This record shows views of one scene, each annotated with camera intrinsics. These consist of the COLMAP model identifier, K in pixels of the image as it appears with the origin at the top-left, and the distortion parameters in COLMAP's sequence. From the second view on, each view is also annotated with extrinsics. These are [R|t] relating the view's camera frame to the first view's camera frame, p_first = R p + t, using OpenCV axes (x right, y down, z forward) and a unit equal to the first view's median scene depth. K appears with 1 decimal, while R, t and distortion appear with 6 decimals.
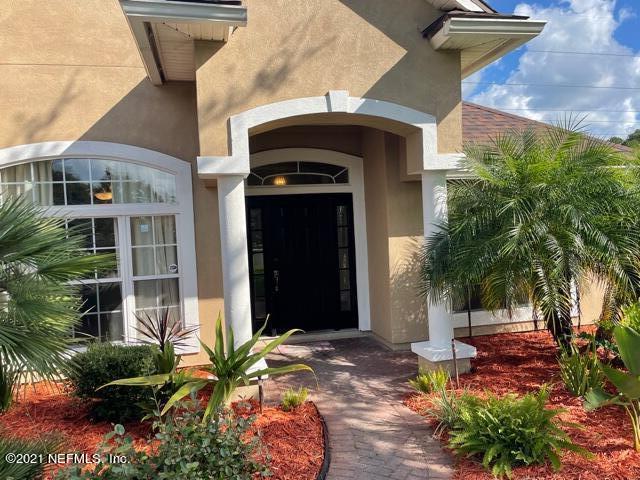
lens RADIAL K [[478.2, 0, 320.0], [0, 478.2, 240.0], [0, 0, 1]] dist [0.056989, -0.002008]
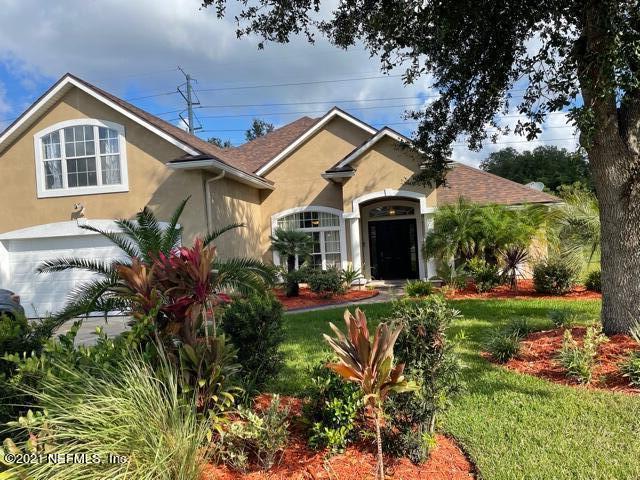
lens RADIAL K [[478.2, 0, 320.0], [0, 478.2, 240.0], [0, 0, 1]] dist [0.056989, -0.002008]
pose [[0.931963, -0.008216, -0.362461, 0.653292], [-0.001813, 0.999625, -0.027321, 0.085536], [0.362549, 0.026120, 0.931598, -1.767531]]
